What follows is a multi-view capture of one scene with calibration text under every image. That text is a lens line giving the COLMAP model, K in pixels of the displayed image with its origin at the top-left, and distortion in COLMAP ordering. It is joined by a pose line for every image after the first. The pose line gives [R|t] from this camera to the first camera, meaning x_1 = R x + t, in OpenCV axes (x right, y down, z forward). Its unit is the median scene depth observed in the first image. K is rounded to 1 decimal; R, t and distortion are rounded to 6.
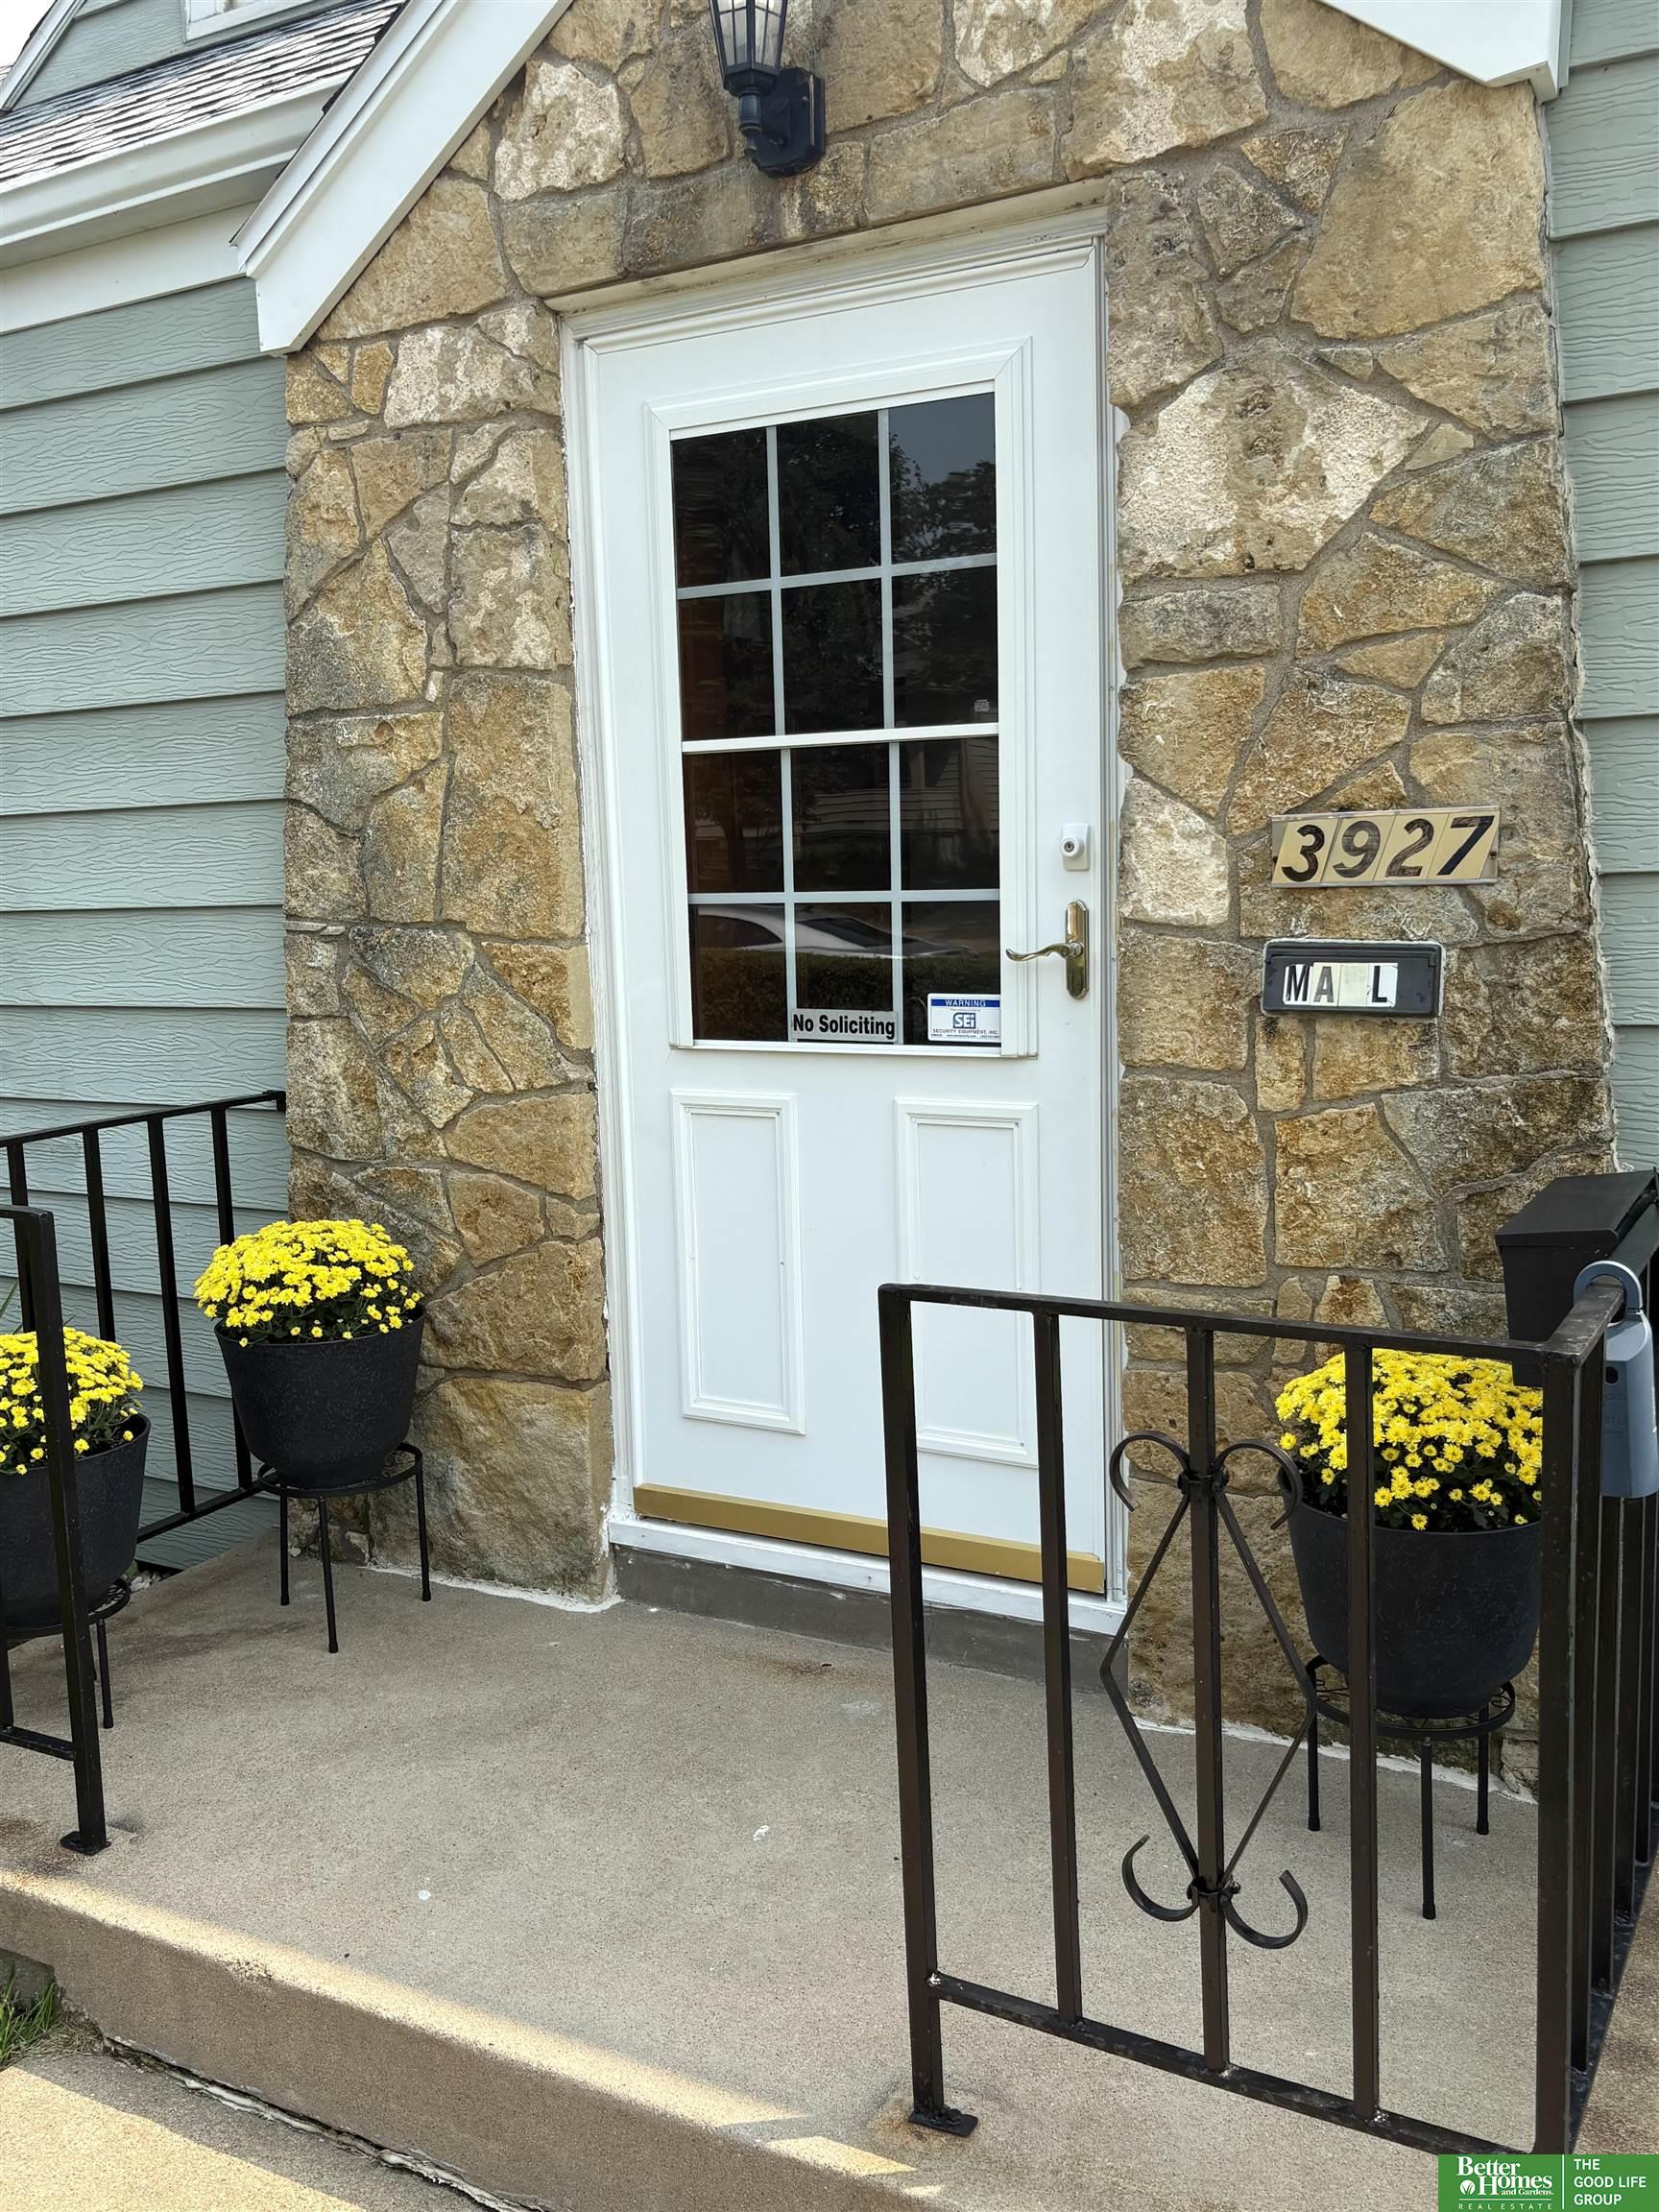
lens RADIAL K [[1982.3, 0, 806.9], [0, 1982.3, 1106.8], [0, 0, 1]] dist [0.051966, -0.036919]
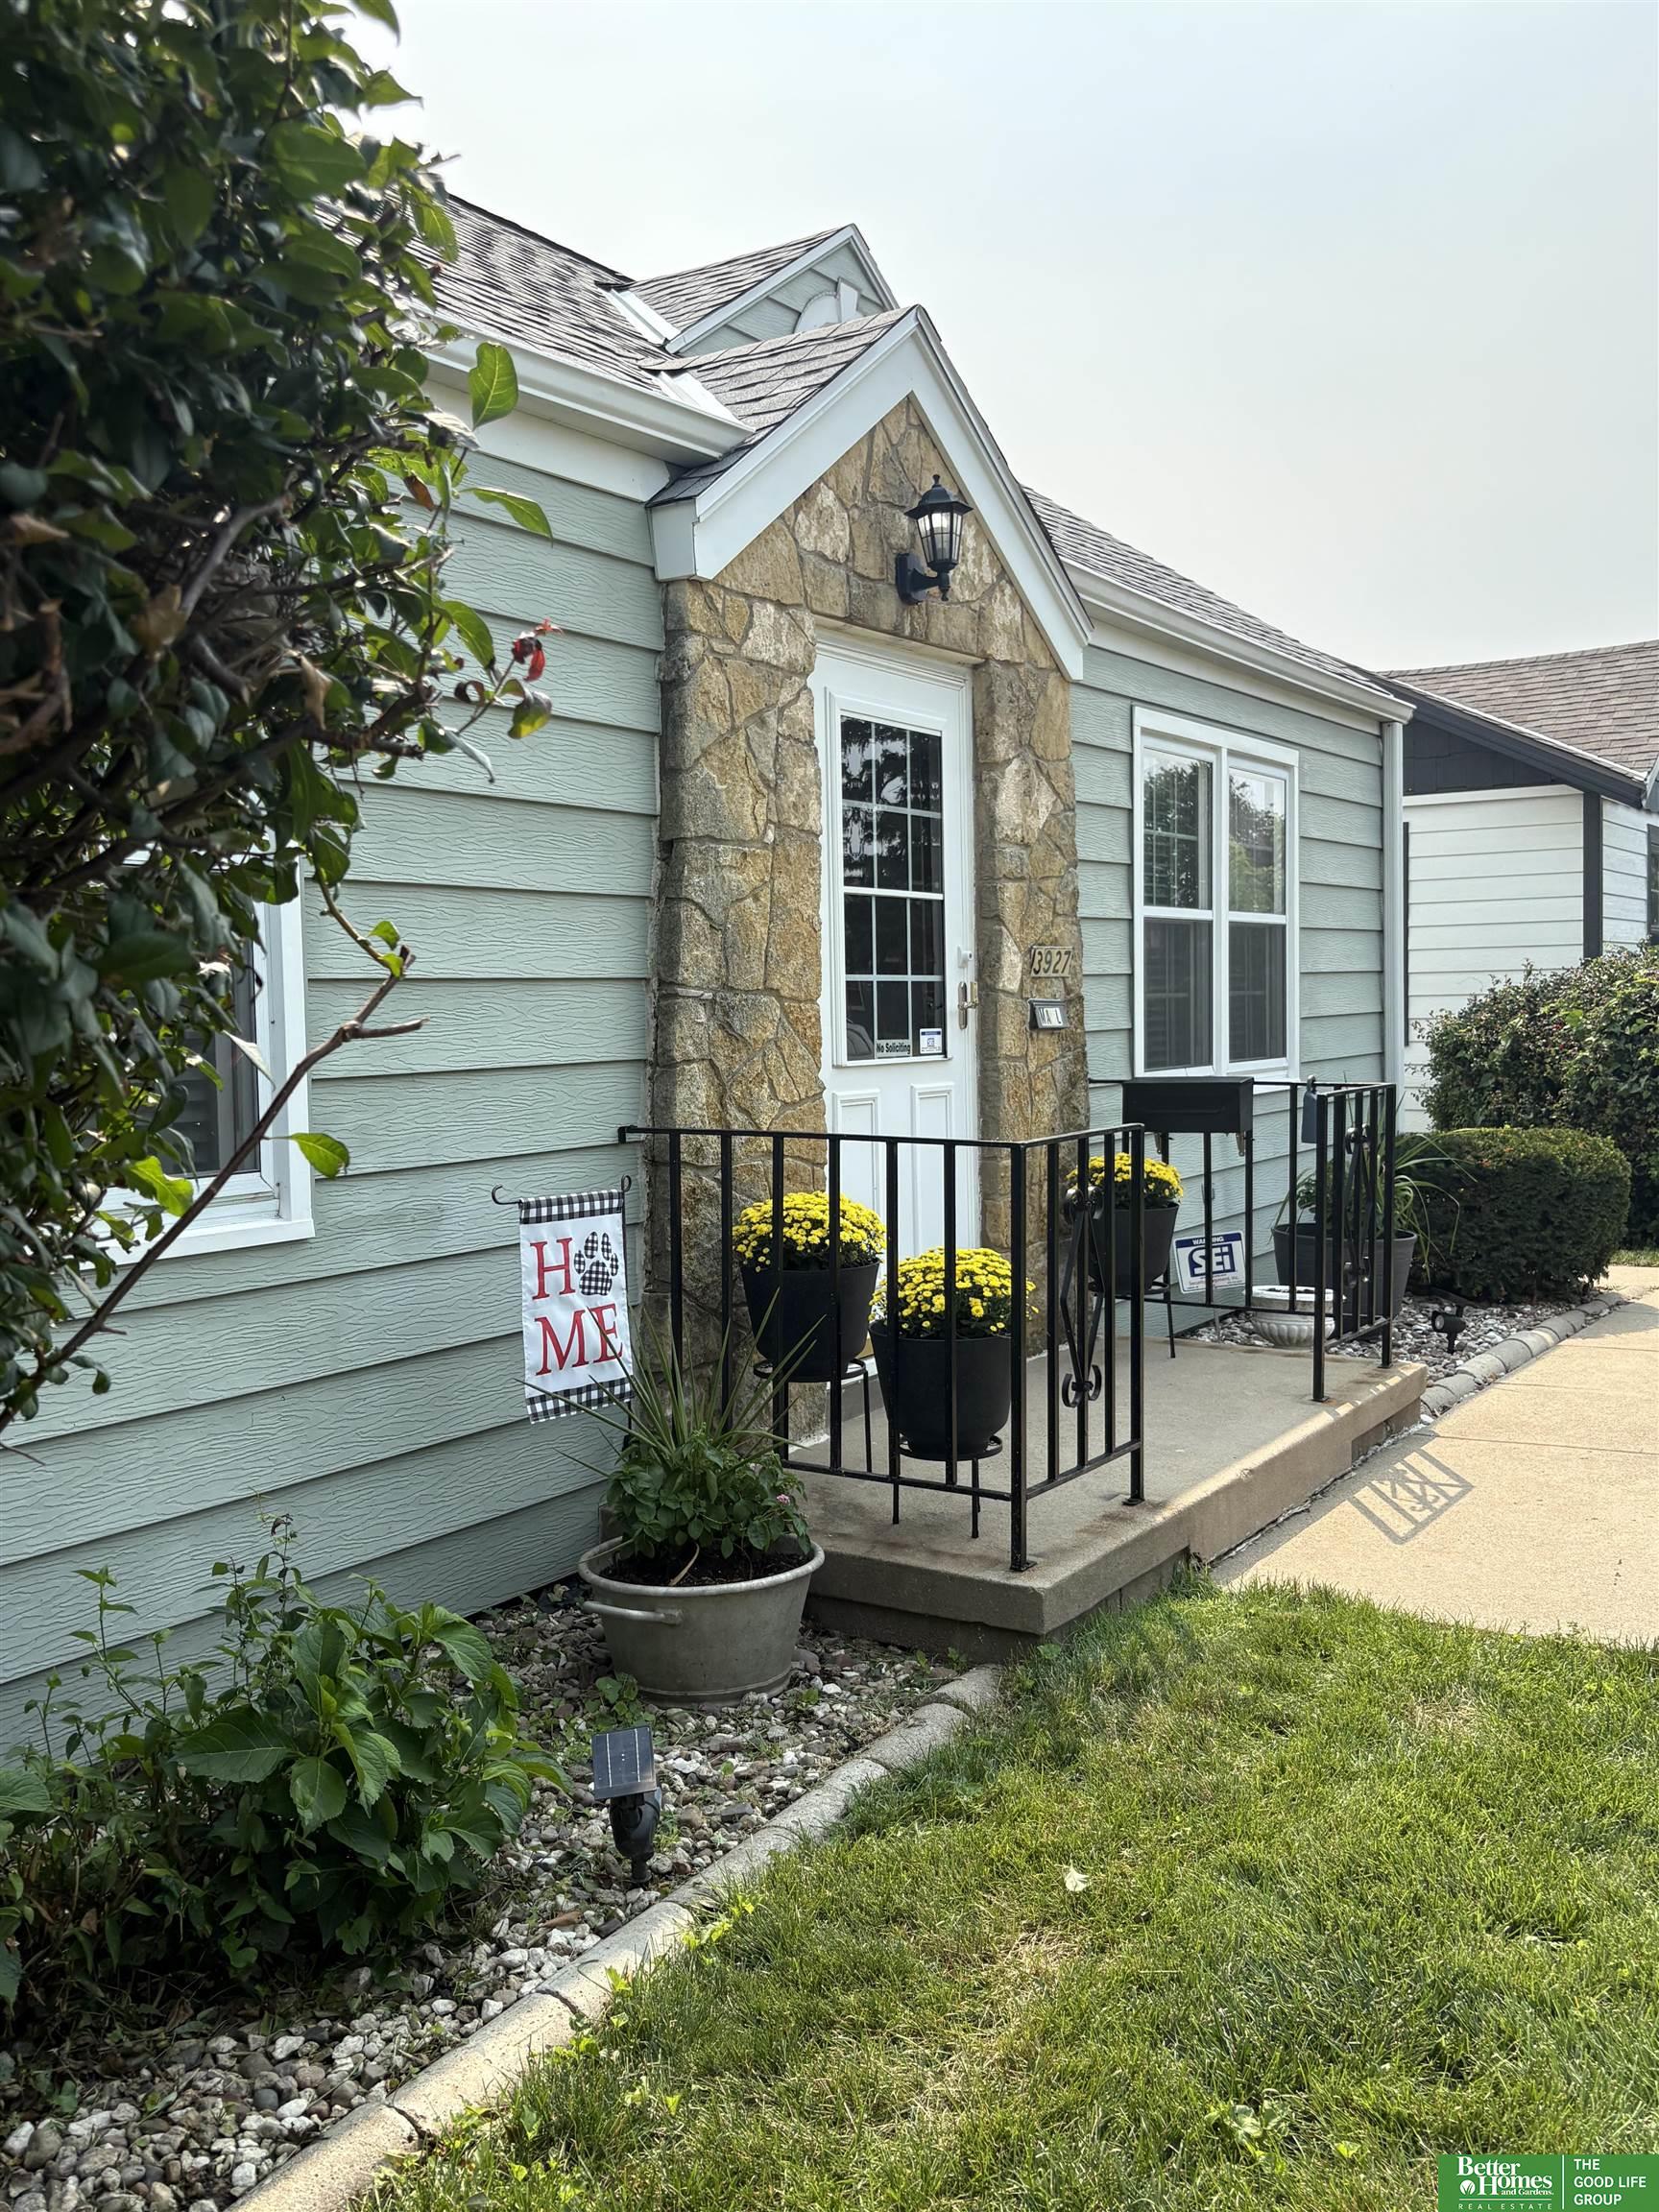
lens RADIAL K [[1982.3, 0, 822.8], [0, 1982.3, 1109.4], [0, 0, 1]] dist [0.051966, -0.036919]
pose [[0.050281, -0.032883, 0.998194, -1.964039], [0.130235, 0.991140, 0.026091, -0.044625], [-0.990207, 0.128688, 0.054118, 1.052946]]
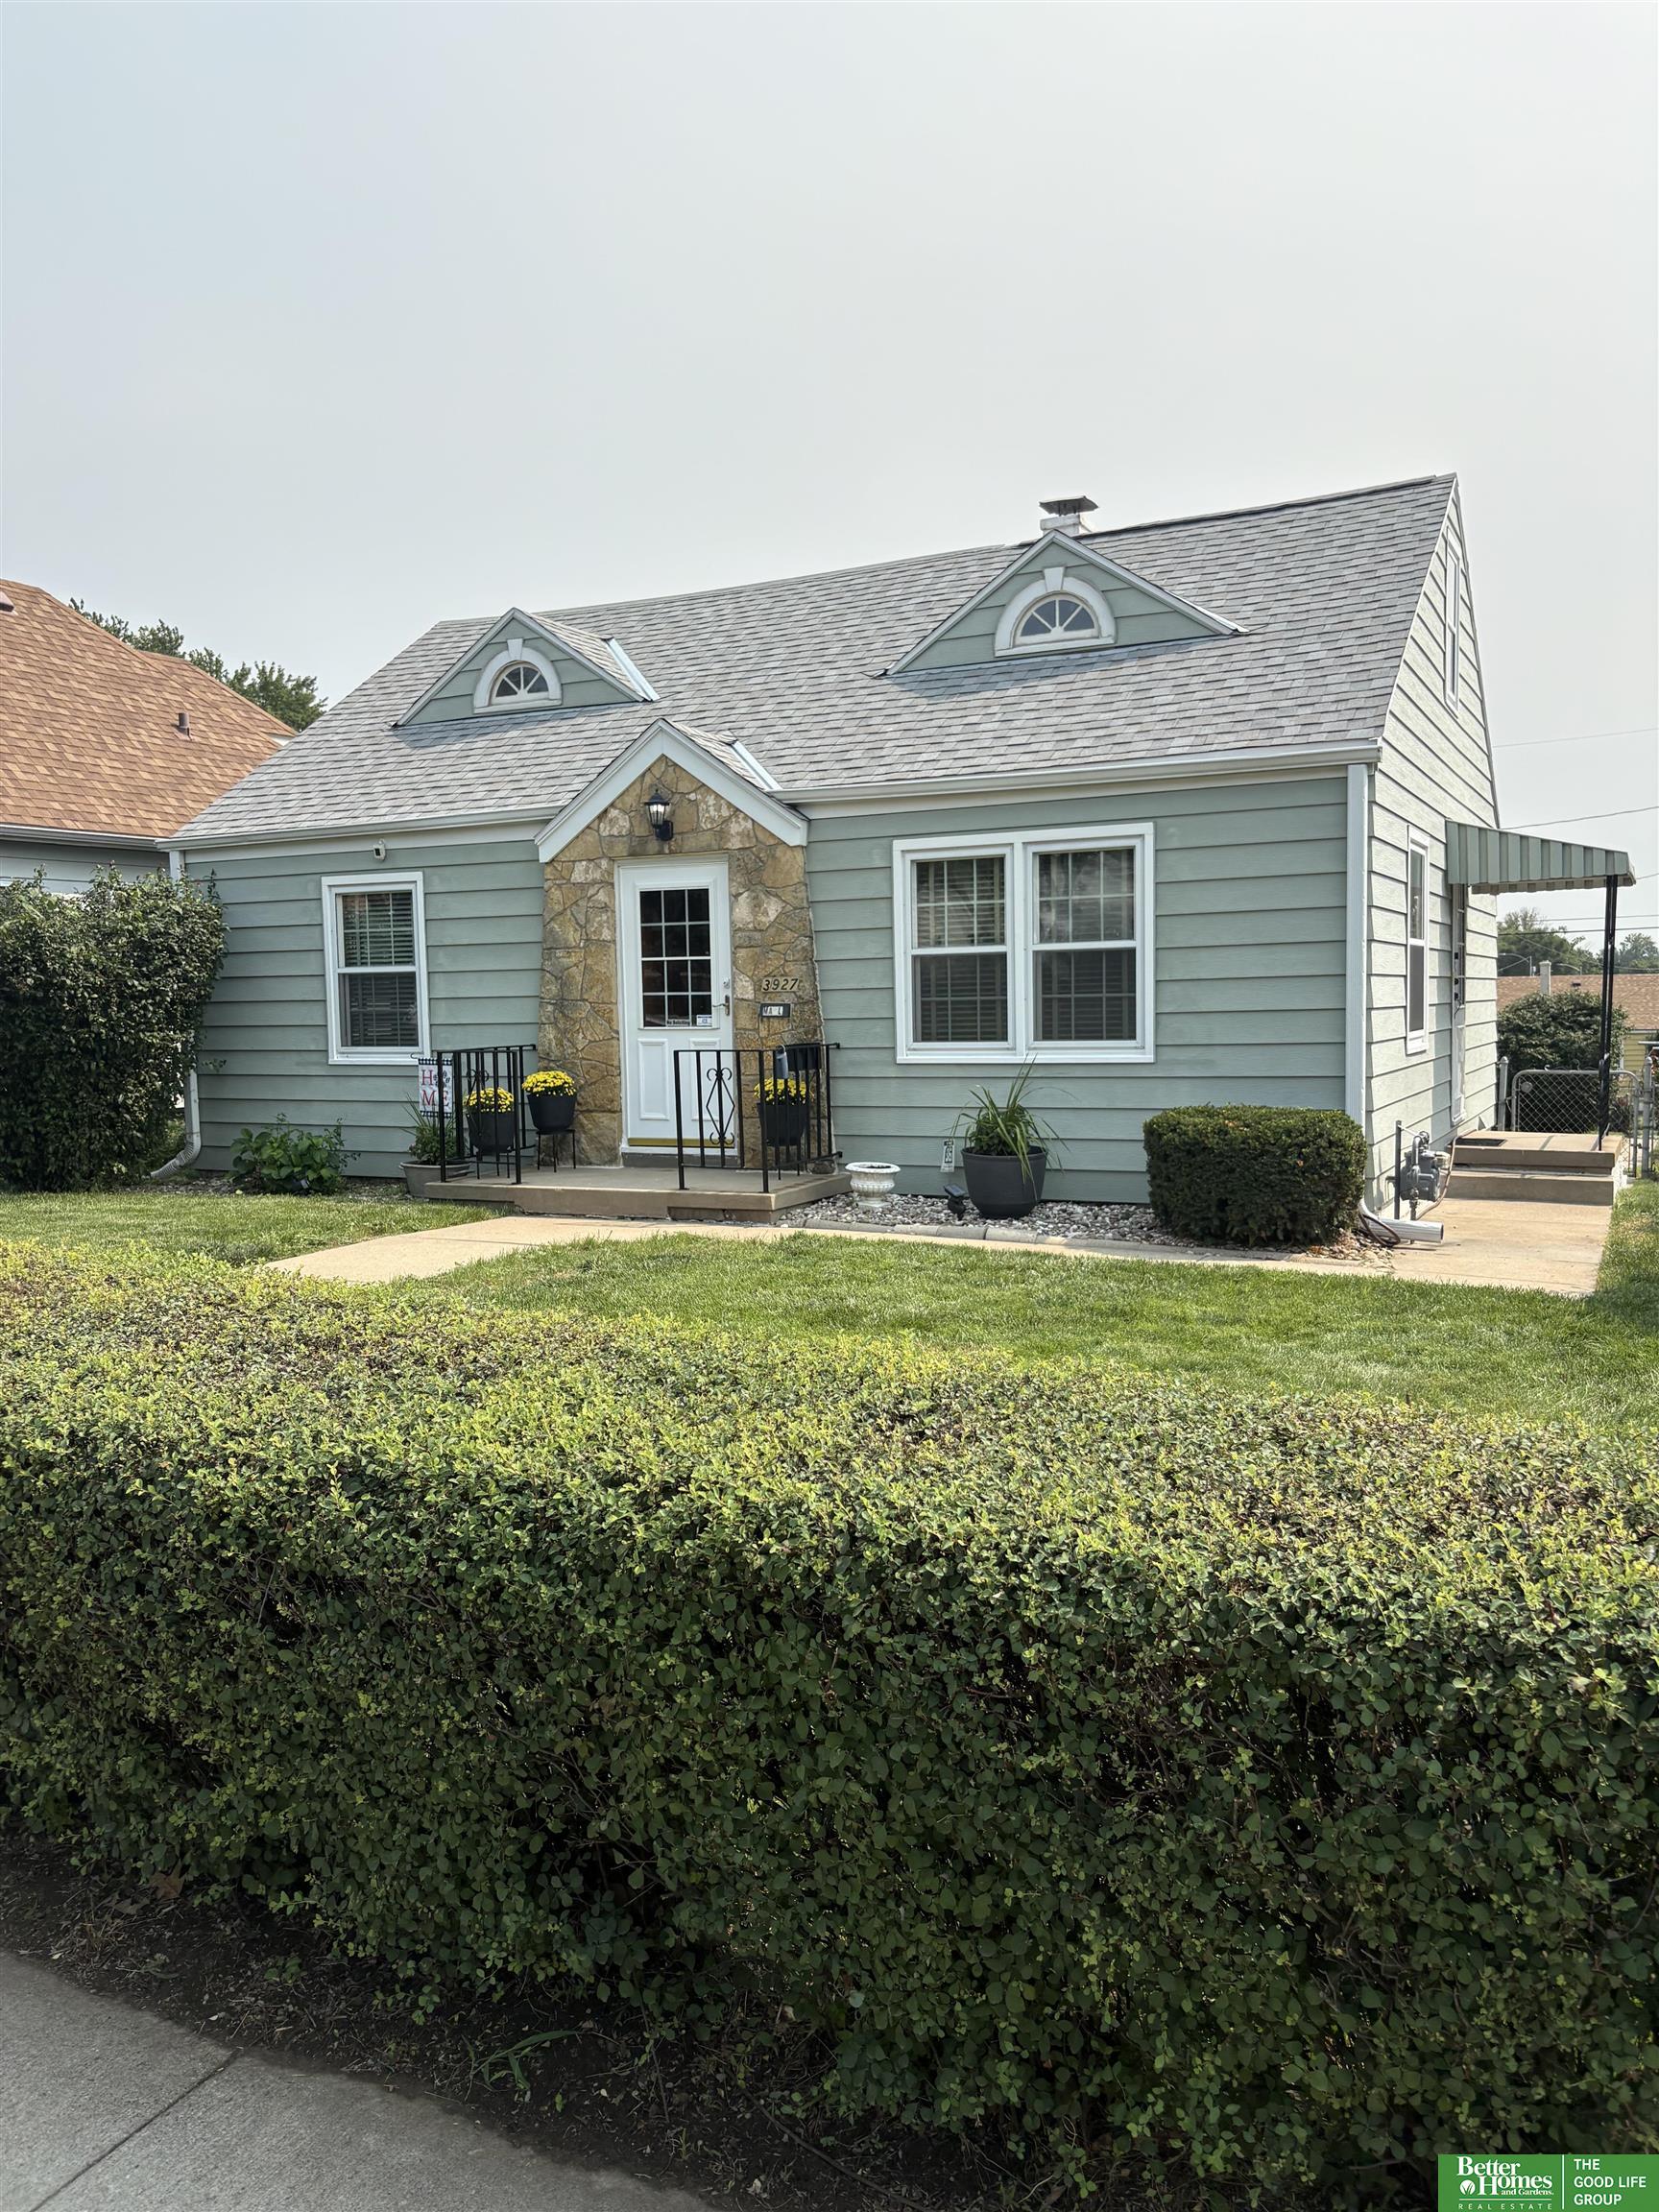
lens RADIAL K [[1661.9, 0, 846.3], [0, 1661.9, 1104.8], [0, 0, 1]] dist [0.009711, -0.000320]
pose [[0.997259, 0.004565, 0.073847, 0.129885], [-0.000720, 0.998647, -0.052005, 0.361419], [-0.073985, 0.051809, 0.995913, -2.925420]]
